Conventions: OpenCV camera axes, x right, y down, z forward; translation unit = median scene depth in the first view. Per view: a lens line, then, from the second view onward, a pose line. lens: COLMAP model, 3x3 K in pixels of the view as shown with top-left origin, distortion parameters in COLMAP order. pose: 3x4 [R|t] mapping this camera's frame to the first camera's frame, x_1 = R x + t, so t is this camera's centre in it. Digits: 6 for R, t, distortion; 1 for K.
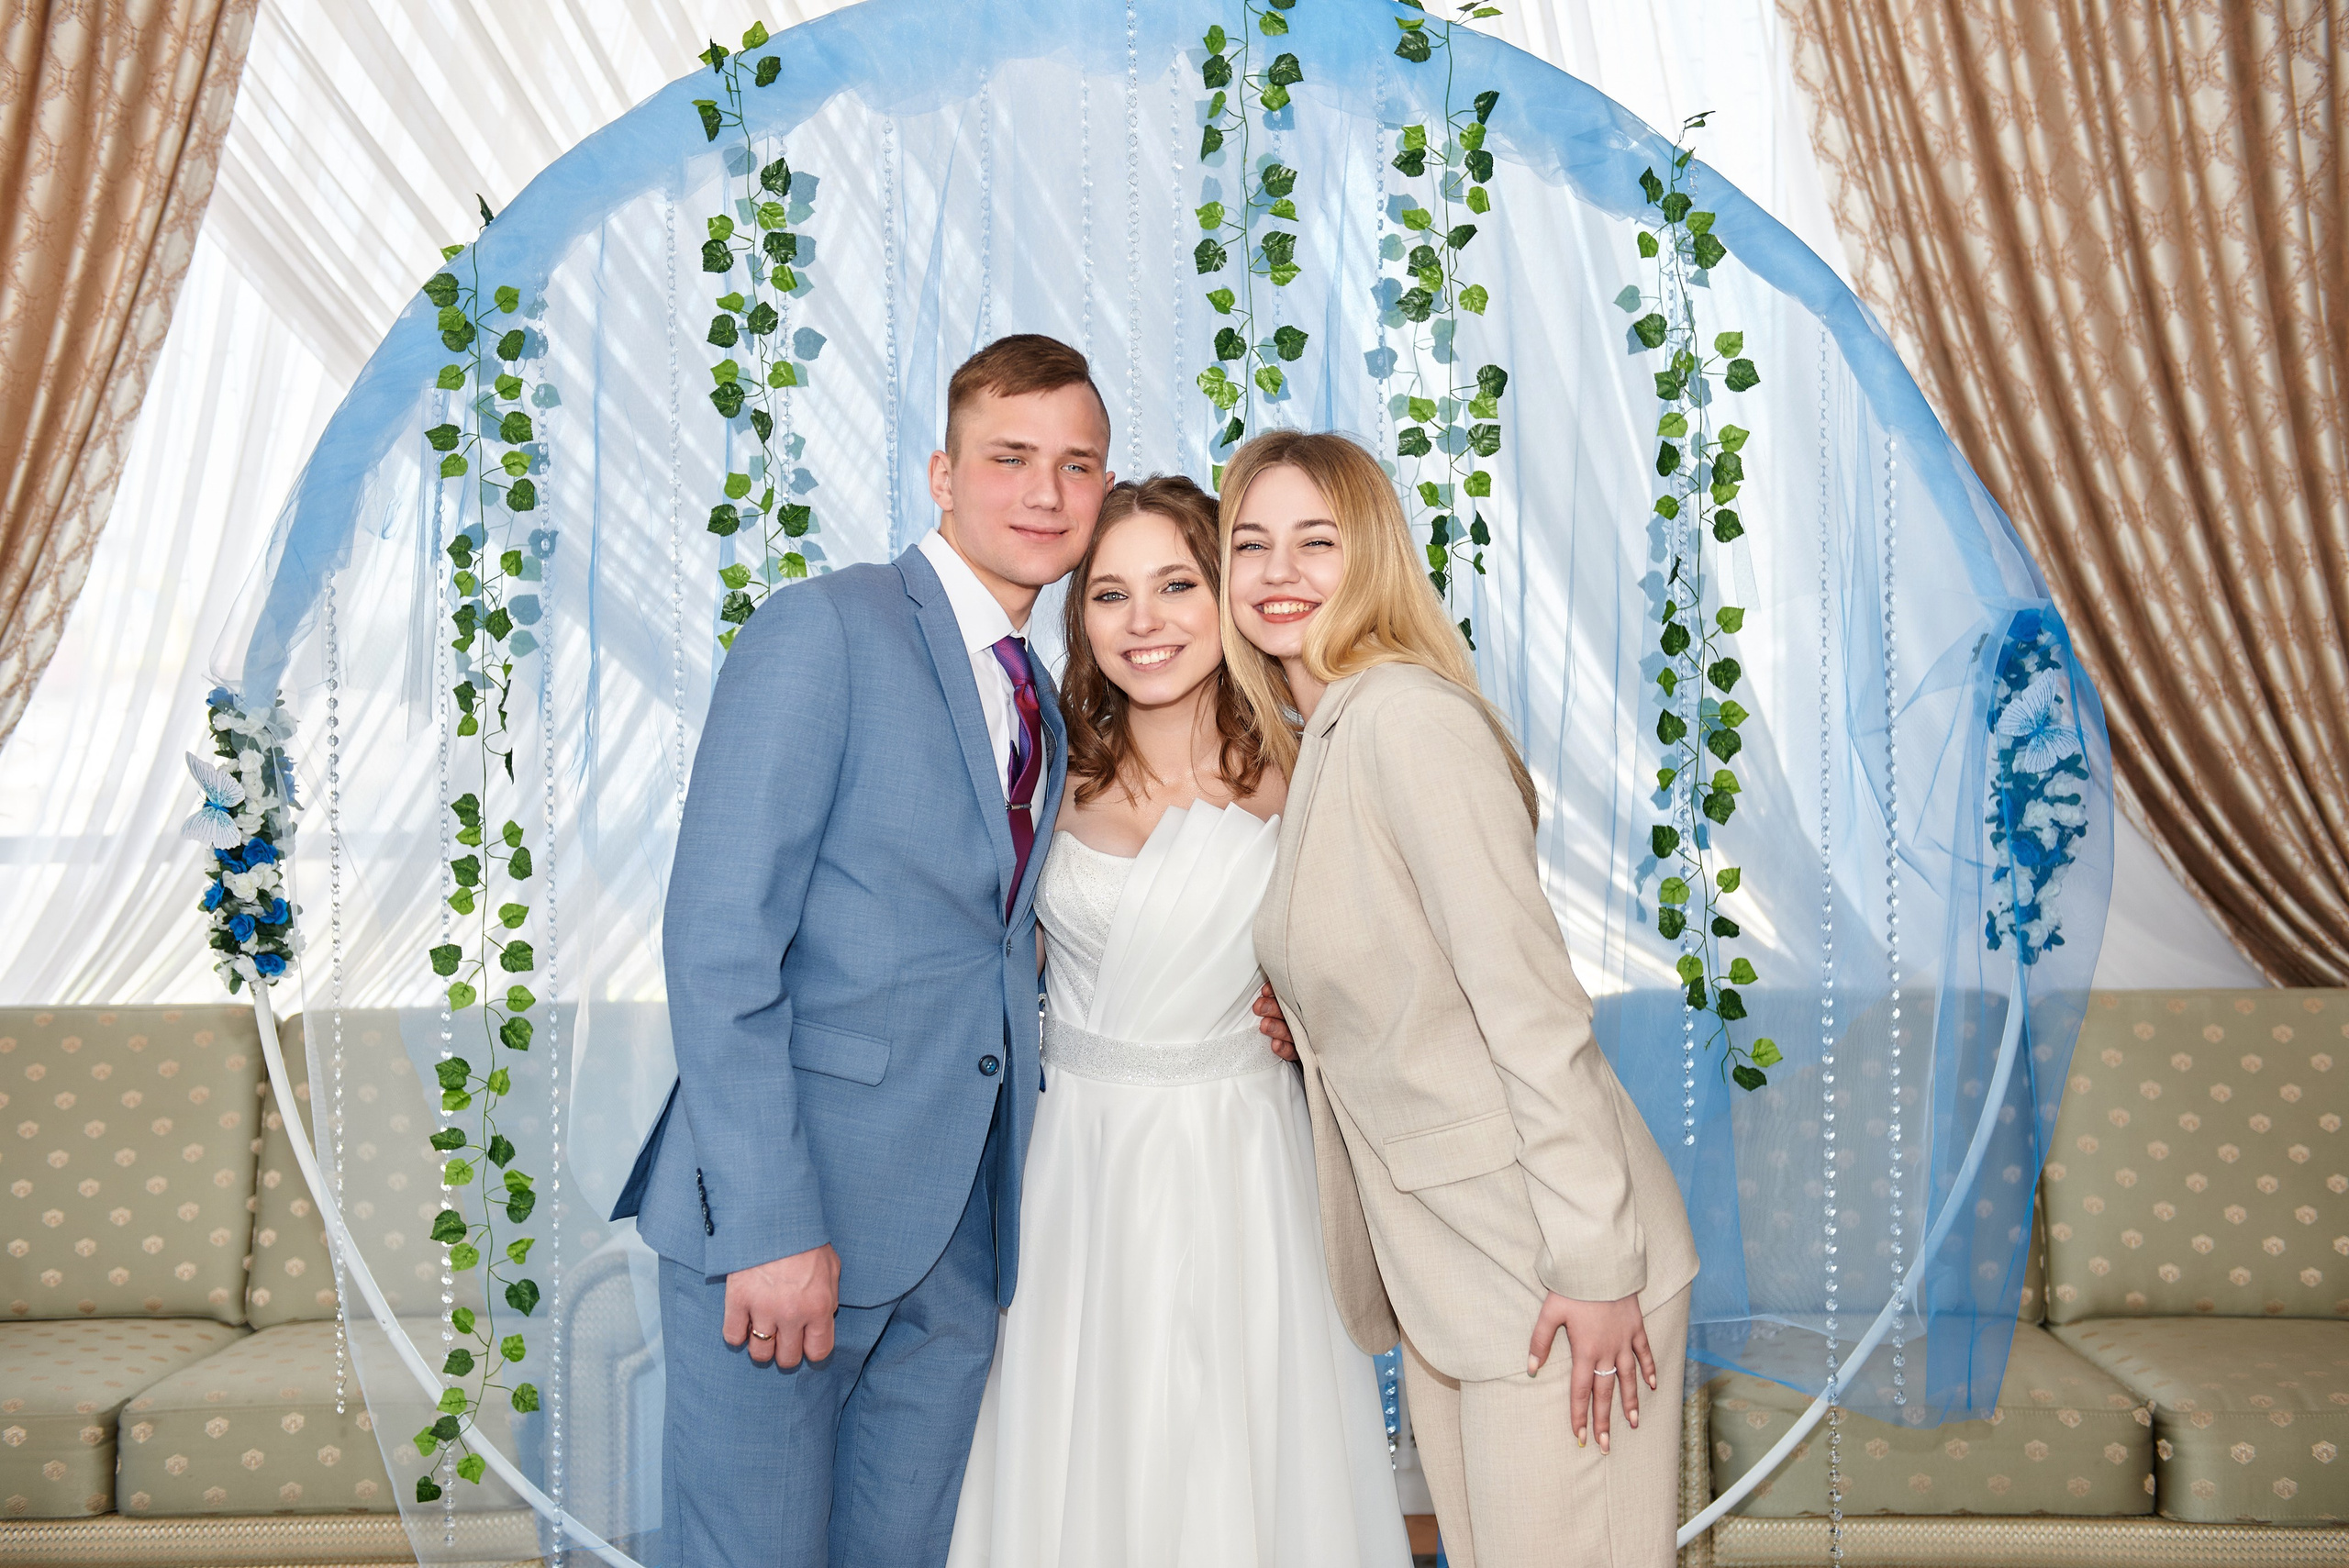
lens RADIAL K [[3204.9, 0, 1188.2], [0, 3204.9, 784.7], [0, 0, 1]] dist [0.160440, 0.000000]
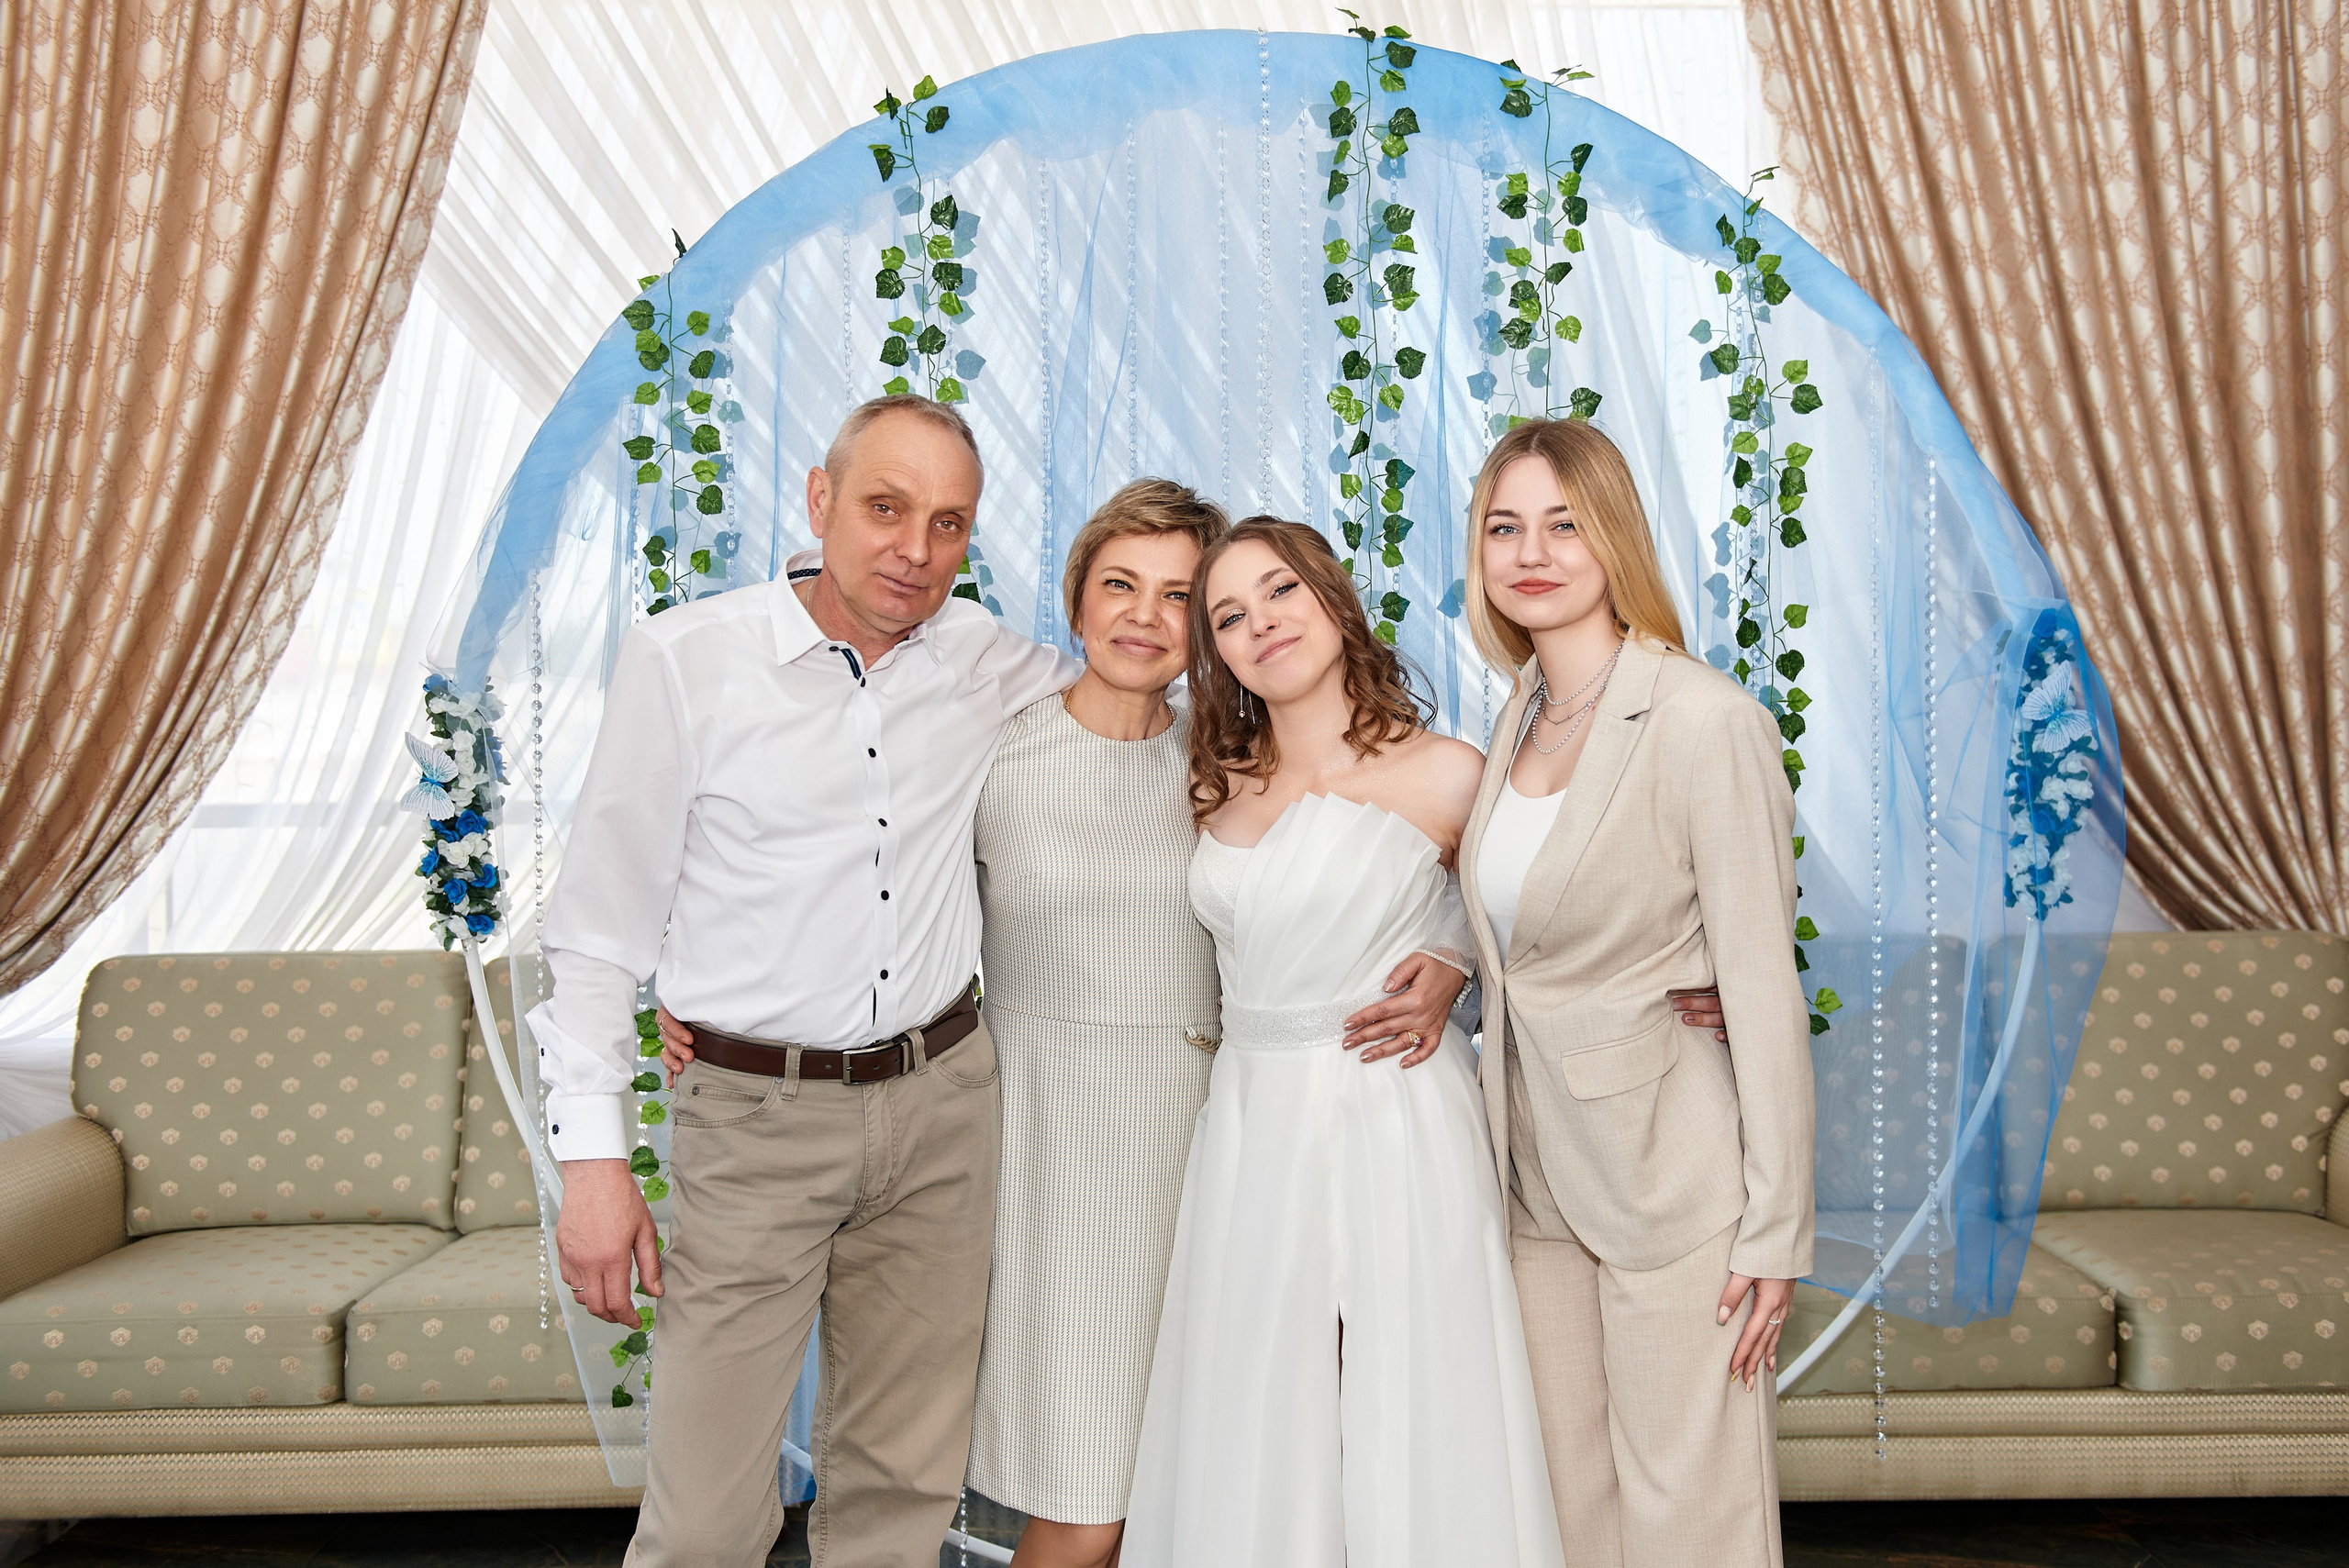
lens RADIAL K [[2461.0, 0, 1285.5], [0, 2461.0, 751.0], [0, 0, 1]] dist [0.033486, 0.000000]
pose [[0.998808, 0.000768, 0.048805, -0.049479], [-0.000709, 0.999999, -0.001221, -0.003053], [-0.048806, 0.001185, 0.998808, 0.145215]]
